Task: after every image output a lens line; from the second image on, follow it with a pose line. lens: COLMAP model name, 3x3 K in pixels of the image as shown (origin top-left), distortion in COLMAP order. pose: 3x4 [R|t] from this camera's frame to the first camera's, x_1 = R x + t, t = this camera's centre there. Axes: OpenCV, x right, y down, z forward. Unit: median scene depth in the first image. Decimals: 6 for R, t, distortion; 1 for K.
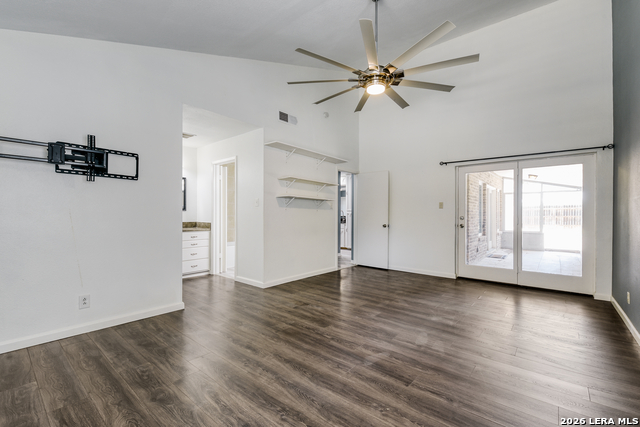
lens RADIAL K [[280.4, 0, 321.7], [0, 280.4, 212.4], [0, 0, 1]] dist [0.012381, -0.007801]
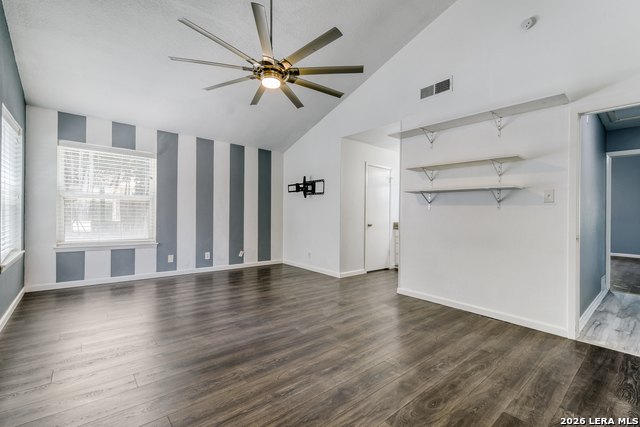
lens RADIAL K [[280.4, 0, 321.4], [0, 280.4, 215.9], [0, 0, 1]] dist [0.012381, -0.007801]
pose [[-0.163675, 0.002006, -0.986512, 1.020172], [-0.002051, 0.999995, 0.002374, 0.016266], [0.986512, 0.002412, -0.163670, 1.205053]]
